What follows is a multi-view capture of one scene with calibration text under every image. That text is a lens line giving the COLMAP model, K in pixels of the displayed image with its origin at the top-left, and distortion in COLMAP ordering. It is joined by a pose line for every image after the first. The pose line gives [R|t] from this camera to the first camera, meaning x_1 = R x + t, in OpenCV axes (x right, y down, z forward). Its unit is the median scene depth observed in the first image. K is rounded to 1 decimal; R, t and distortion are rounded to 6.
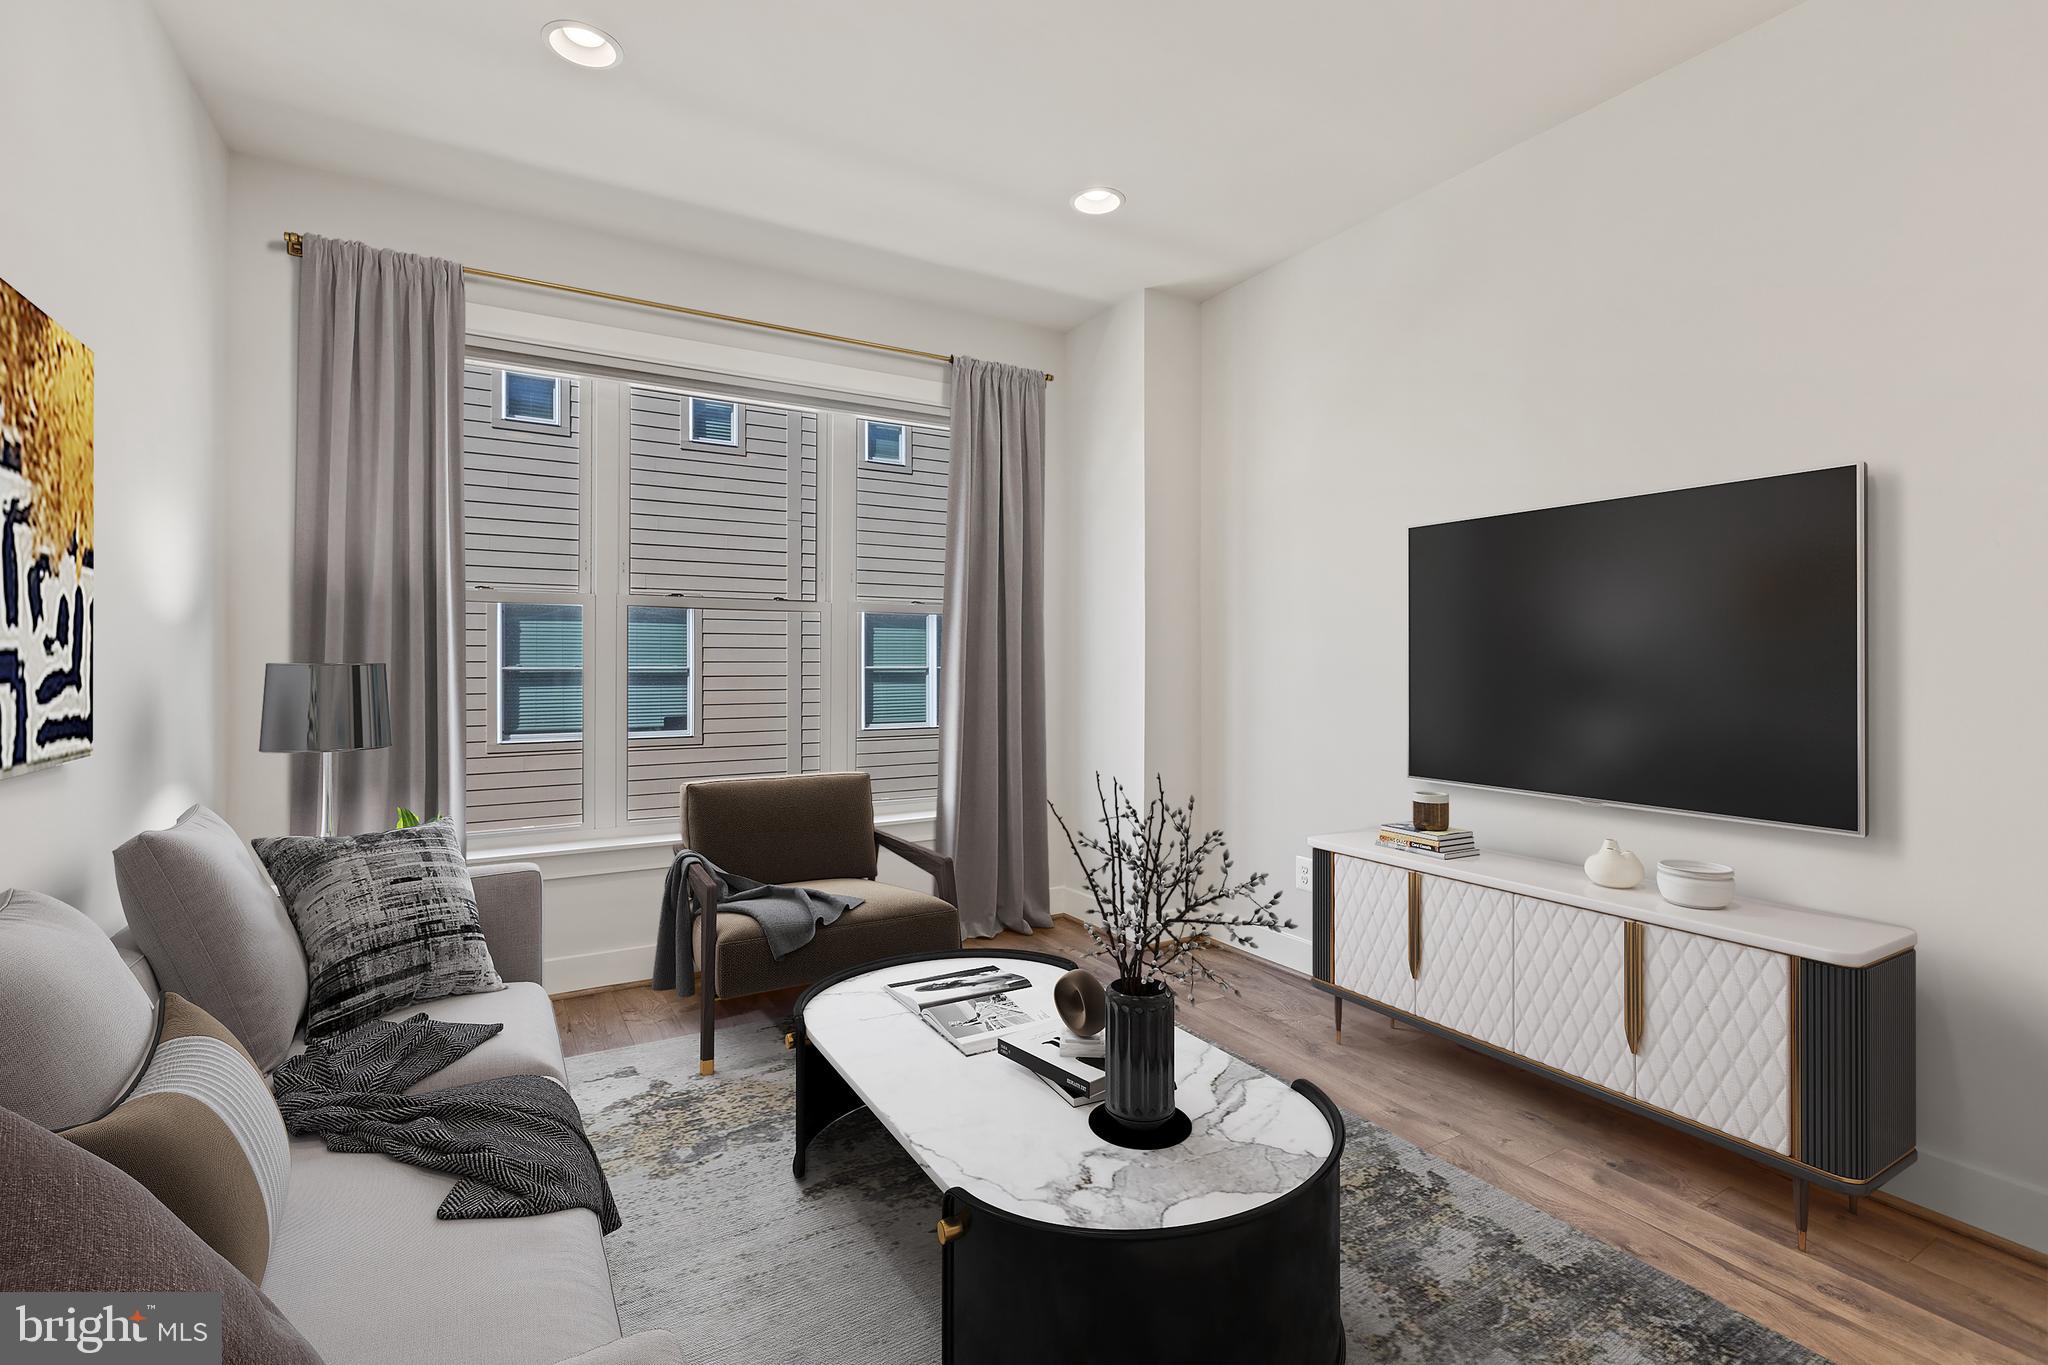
lens RADIAL K [[938.4, 0, 1025.7], [0, 938.4, 655.1], [0, 0, 1]] dist [0.000507, -0.001301]
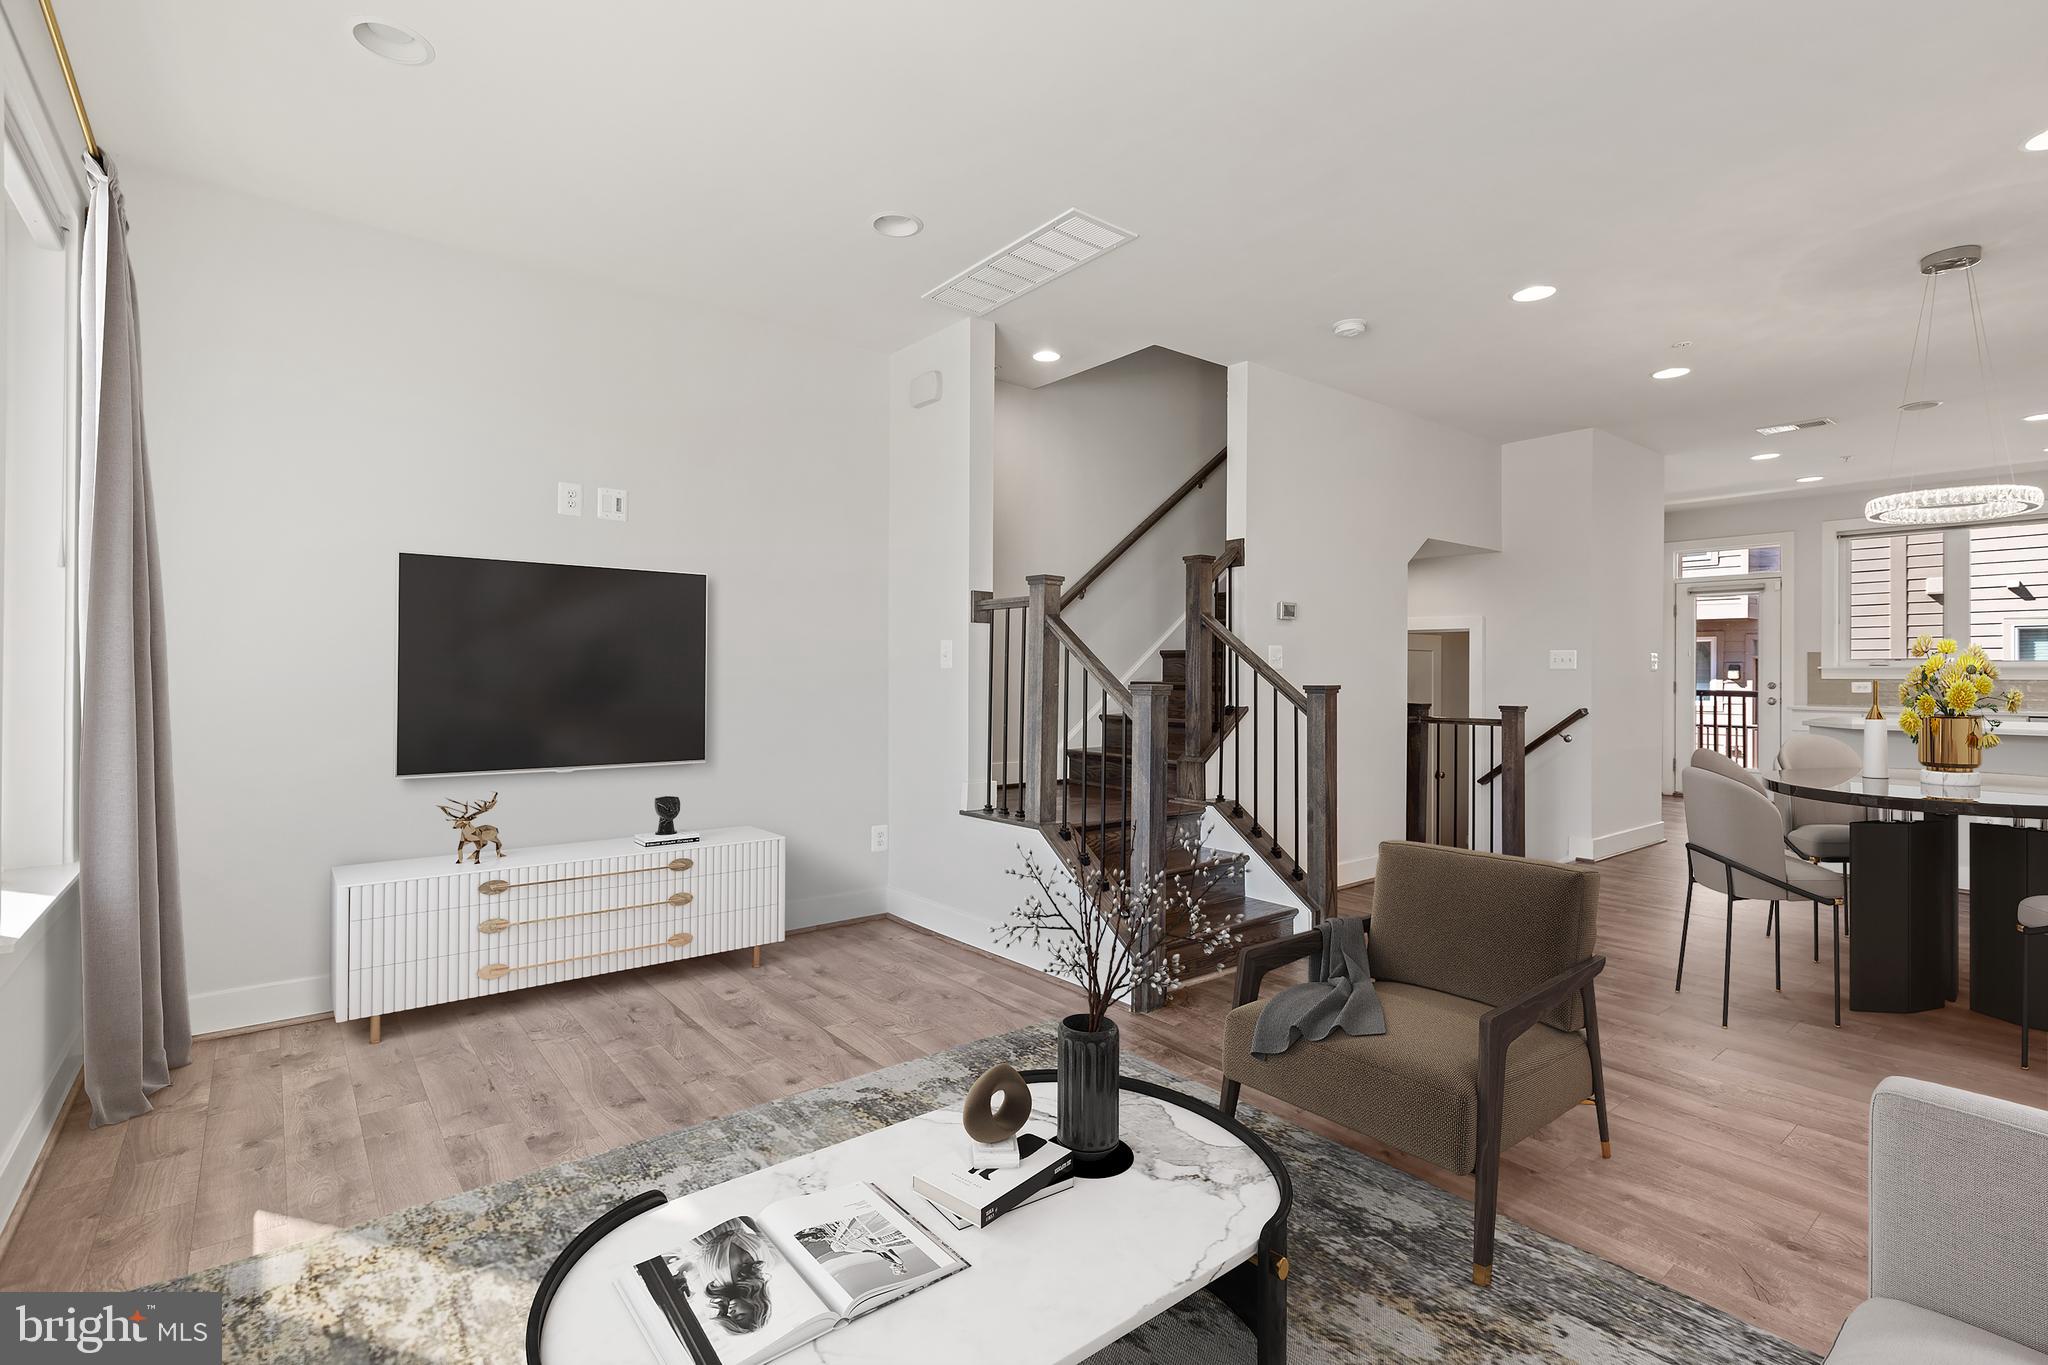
lens RADIAL K [[938.0, 0, 1022.9], [0, 938.0, 660.7], [0, 0, 1]] dist [-0.002292, -0.000482]
pose [[-0.142236, 0.007291, 0.989806, -0.724620], [-0.004578, 0.999957, -0.008024, -0.049186], [-0.989822, -0.005673, -0.142197, 0.940312]]
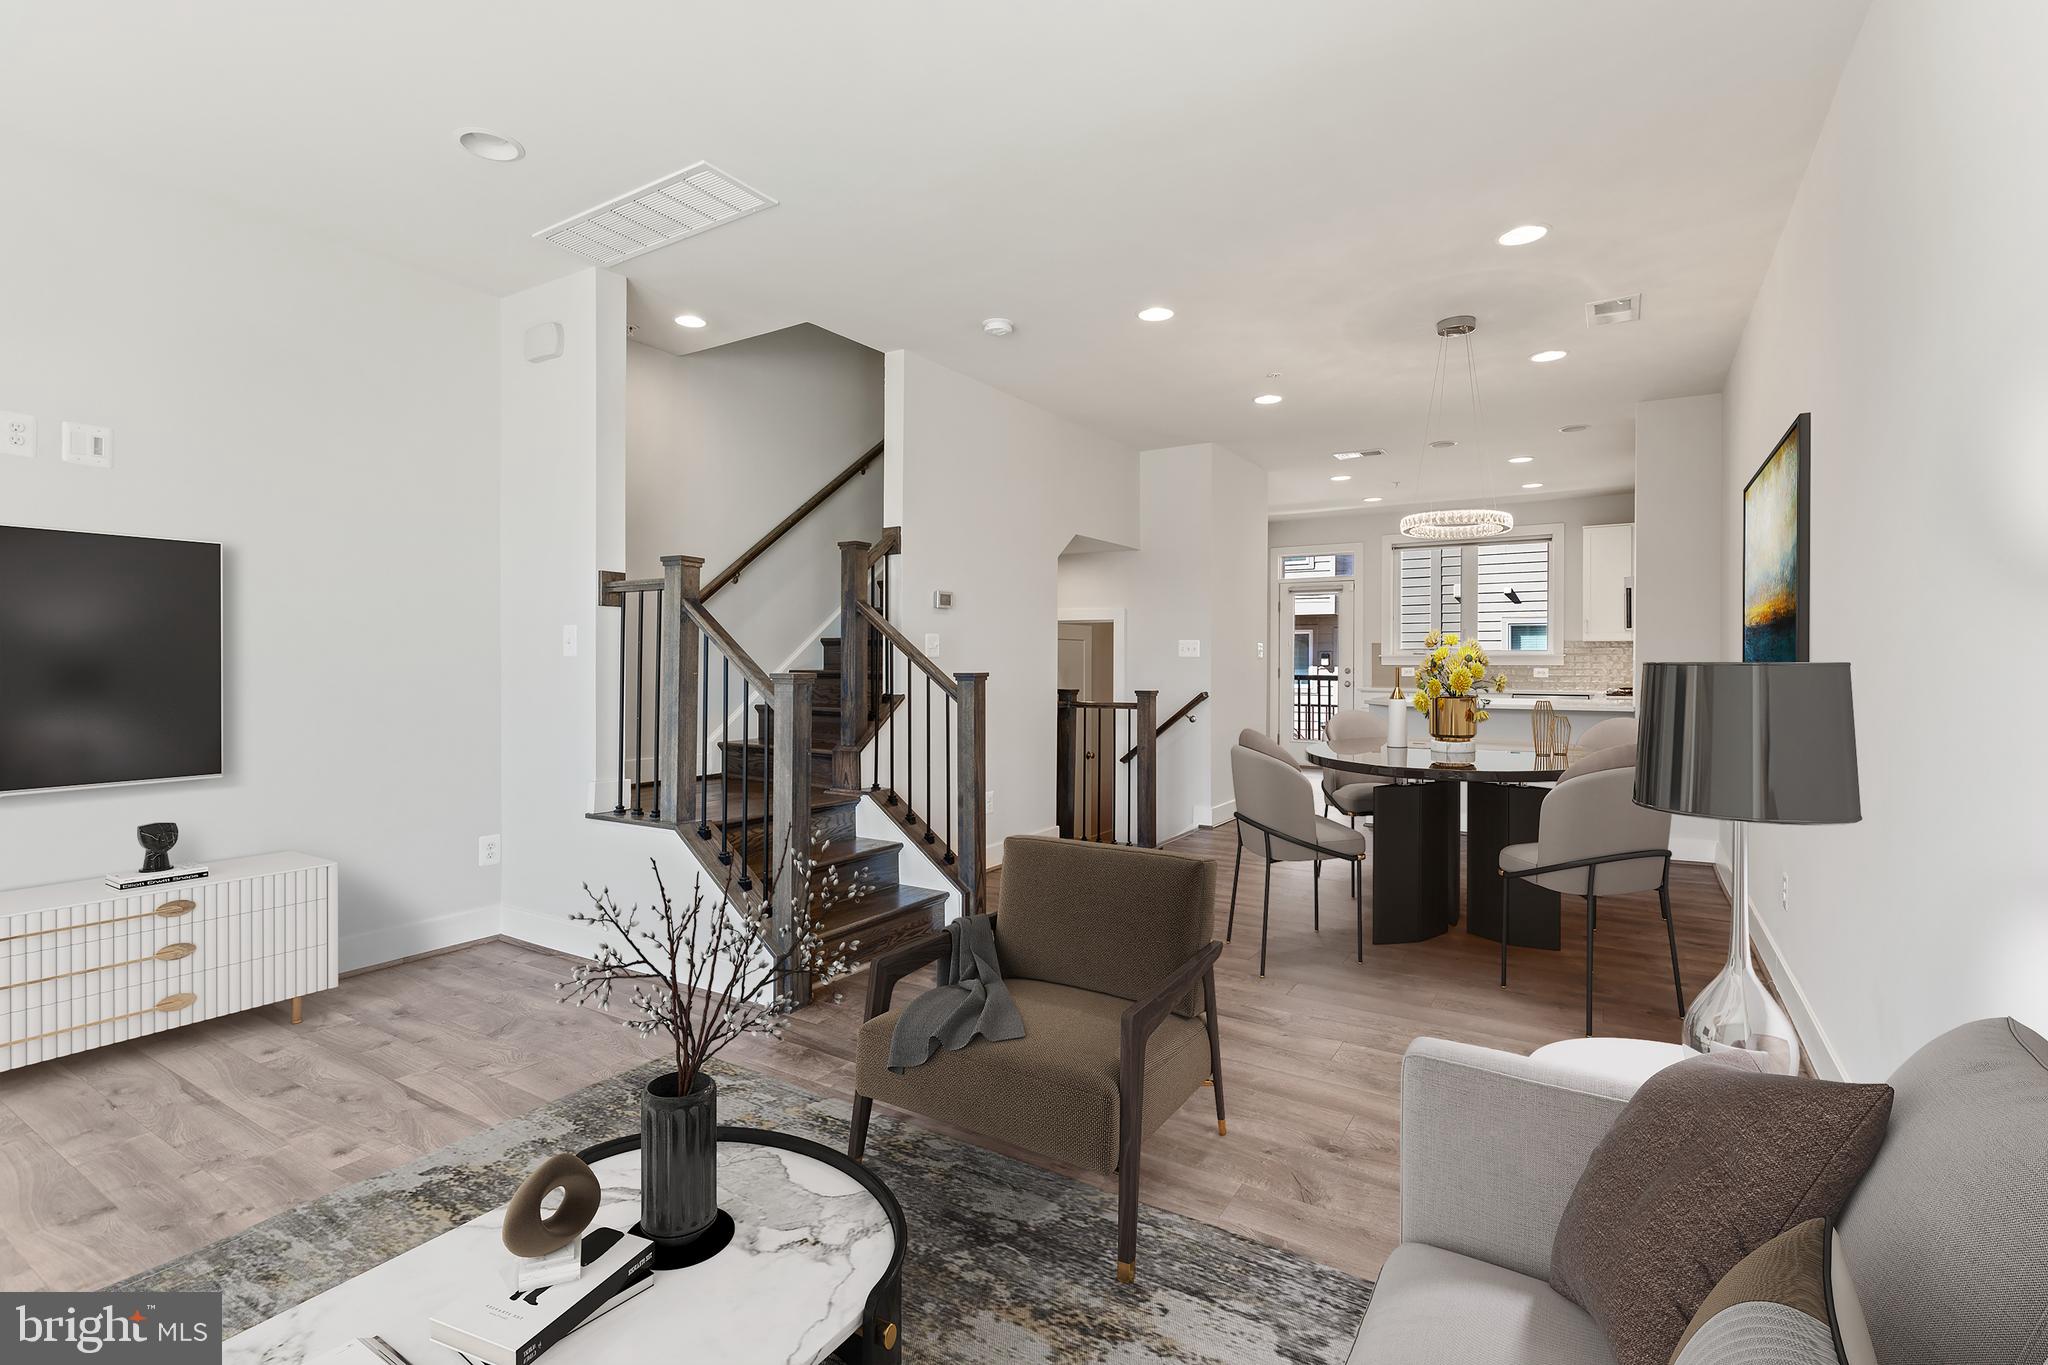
lens RADIAL K [[938.4, 0, 1025.7], [0, 938.4, 655.1], [0, 0, 1]] dist [0.000507, -0.001301]
pose [[-0.460588, 0.000665, 0.887614, -0.718454], [-0.004408, 0.999986, -0.003037, -0.049049], [-0.887603, -0.005312, -0.460579, 0.889905]]
